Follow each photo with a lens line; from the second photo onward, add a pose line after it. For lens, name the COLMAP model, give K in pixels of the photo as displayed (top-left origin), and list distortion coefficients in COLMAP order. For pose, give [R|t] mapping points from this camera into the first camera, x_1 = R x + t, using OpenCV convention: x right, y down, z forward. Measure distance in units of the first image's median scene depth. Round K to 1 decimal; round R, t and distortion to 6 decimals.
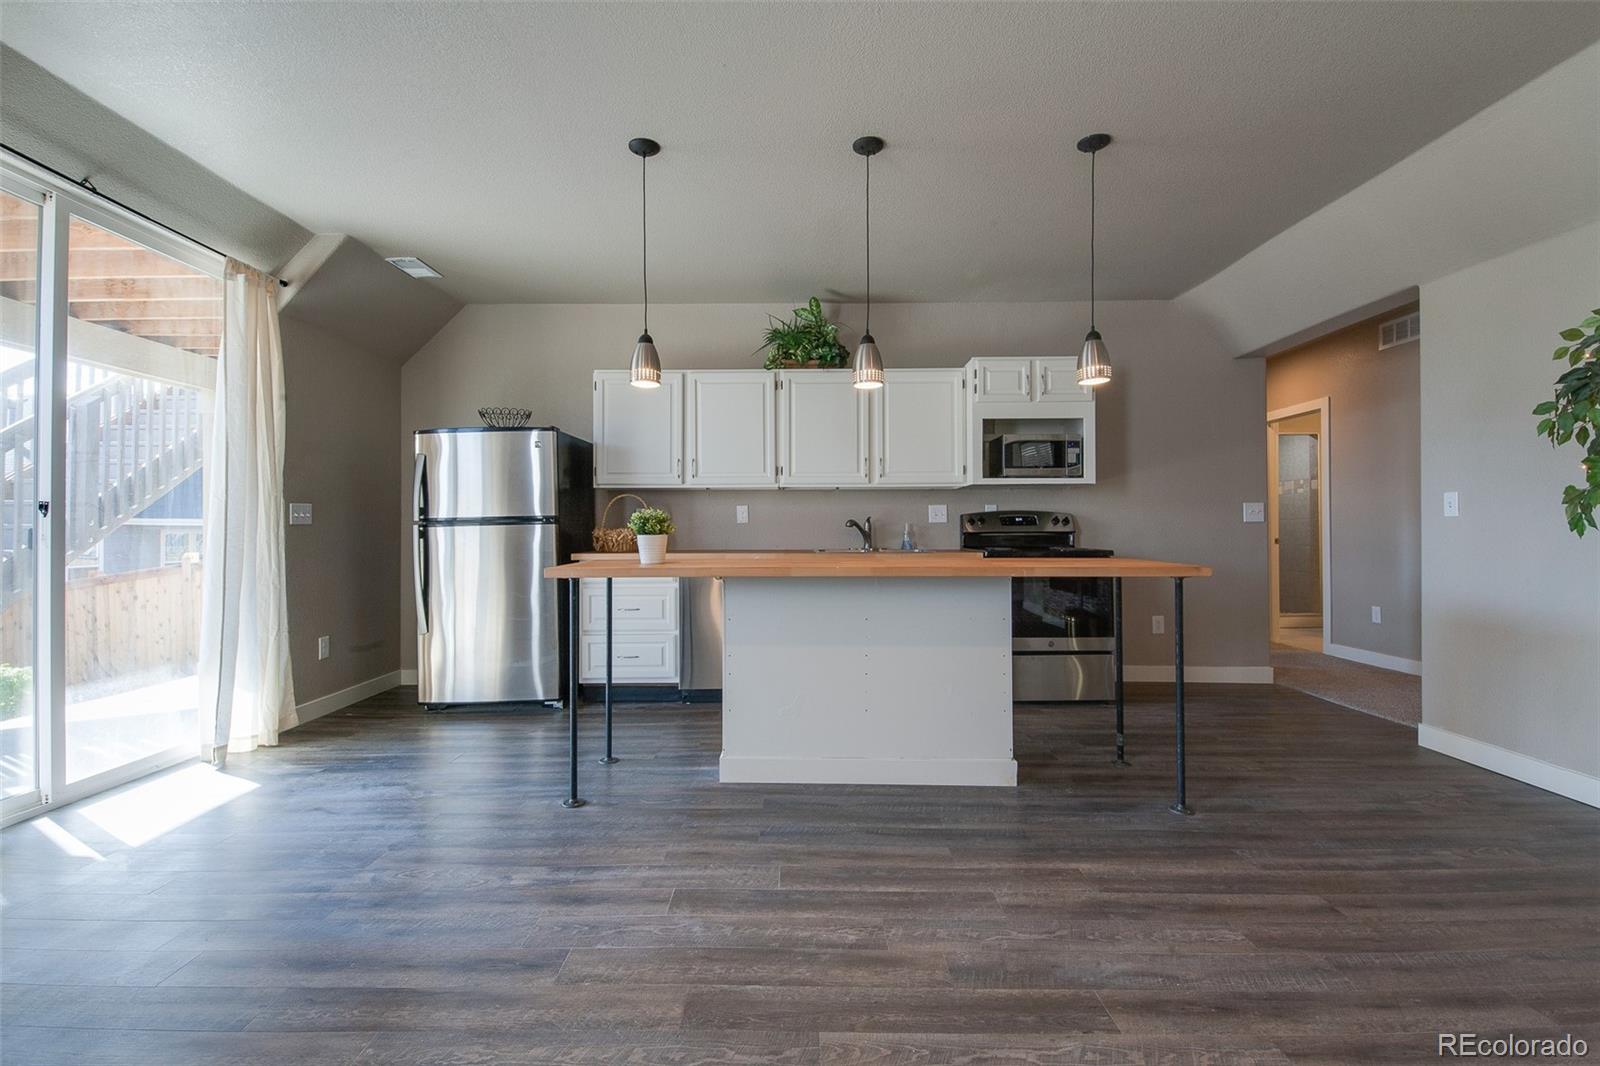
lens RADIAL K [[688.9, 0, 790.1], [0, 688.9, 525.0], [0, 0, 1]] dist [0.016962, -0.008647]
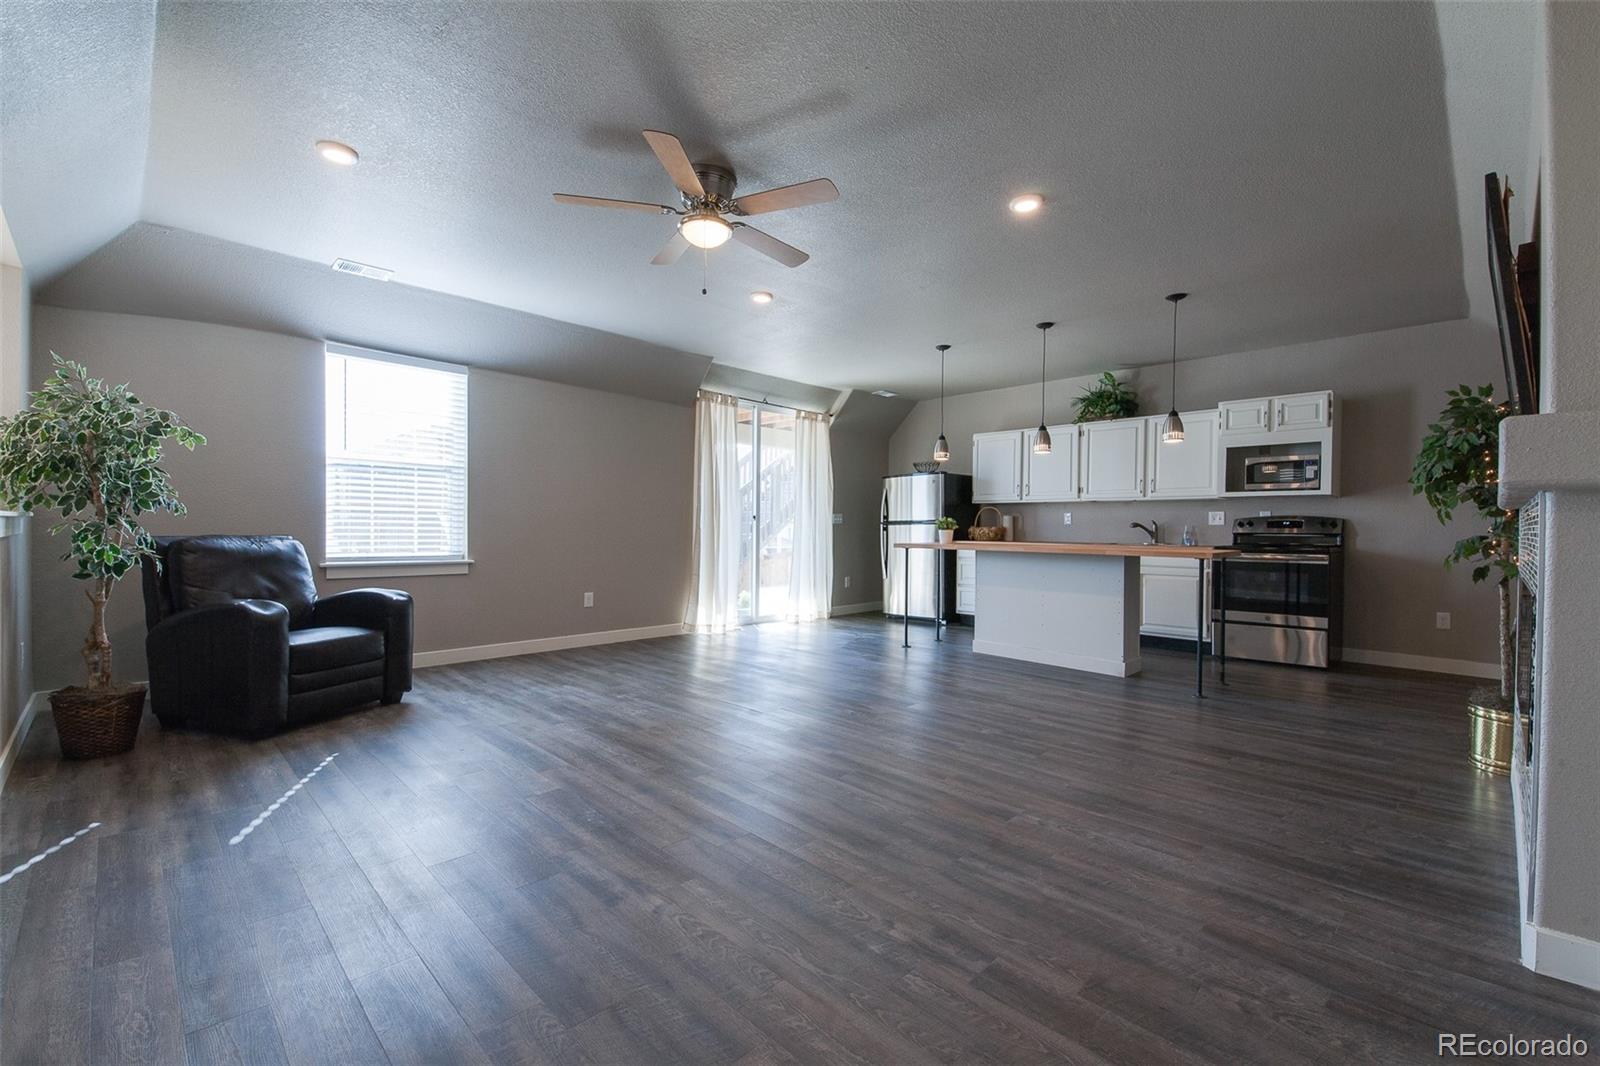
lens RADIAL K [[688.9, 0, 806.6], [0, 688.9, 535.2], [0, 0, 1]] dist [0.016962, -0.008647]
pose [[0.711616, 0.018569, -0.702323, 0.673923], [-0.007540, 0.999795, 0.018794, -0.003909], [0.702528, -0.008079, 0.711611, -0.545997]]
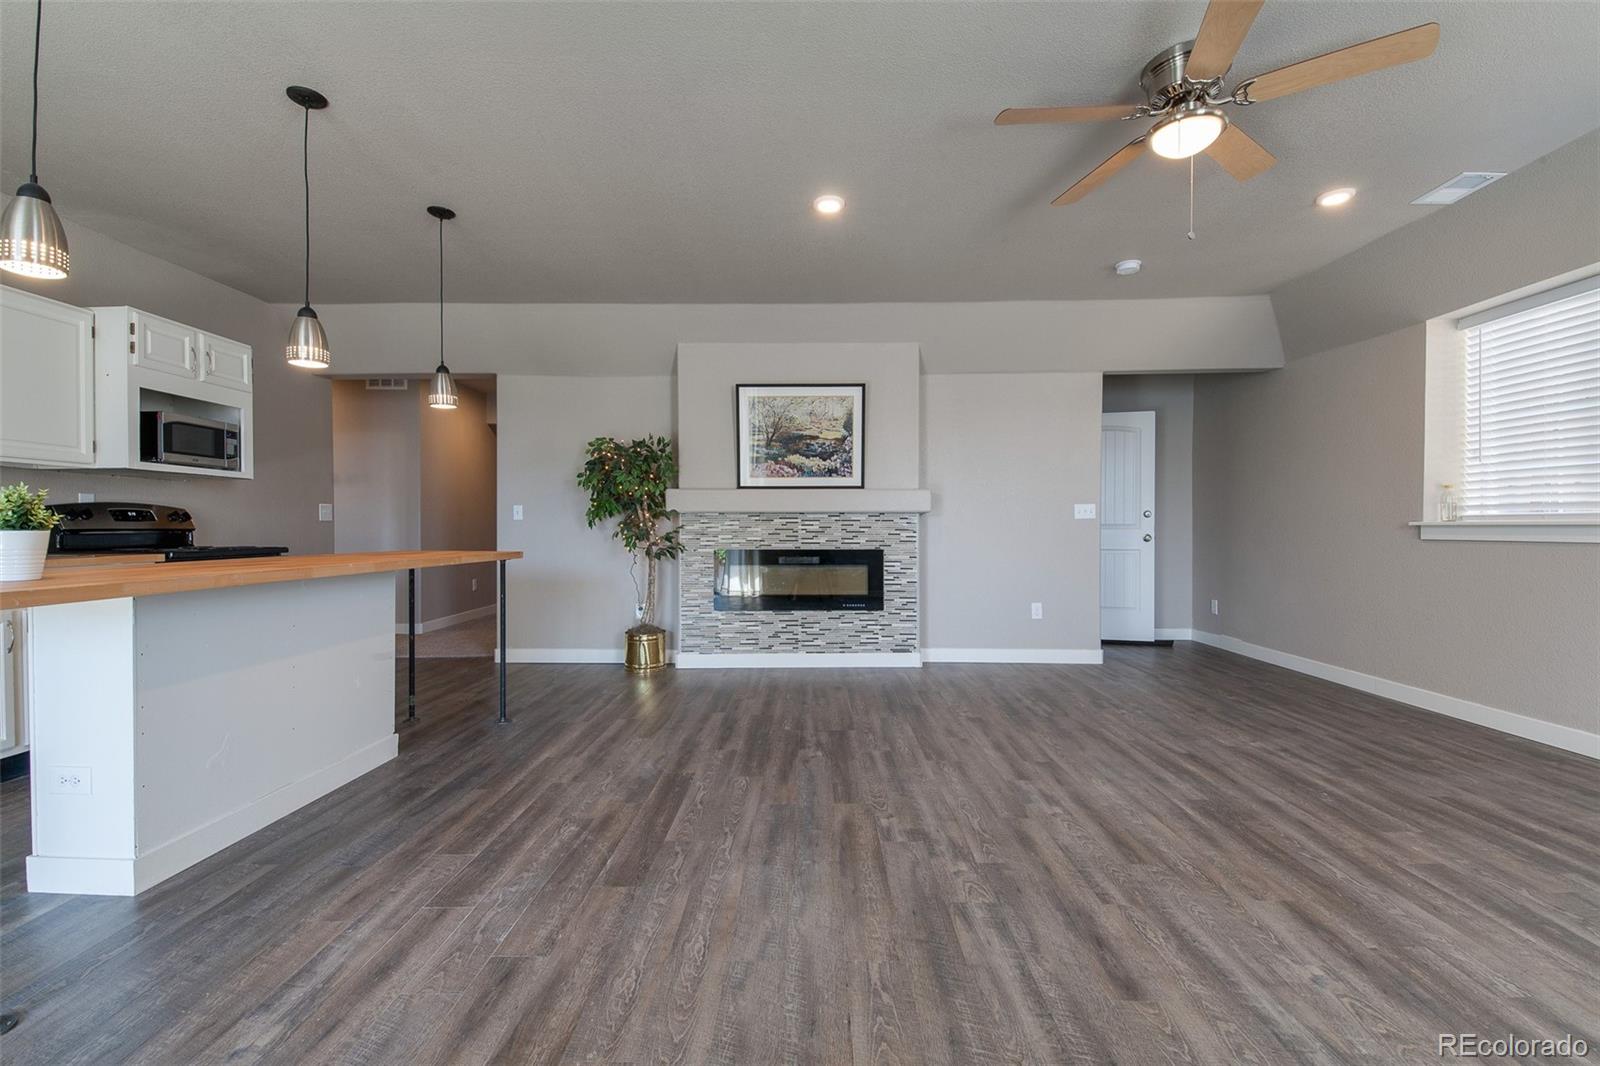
lens RADIAL K [[688.9, 0, 793.3], [0, 688.9, 531.2], [0, 0, 1]] dist [0.016962, -0.008647]
pose [[0.013450, -0.001159, 0.999909, -0.539864], [-0.006474, 0.999978, 0.001246, 0.007199], [-0.999889, -0.006490, 0.013443, 0.242873]]
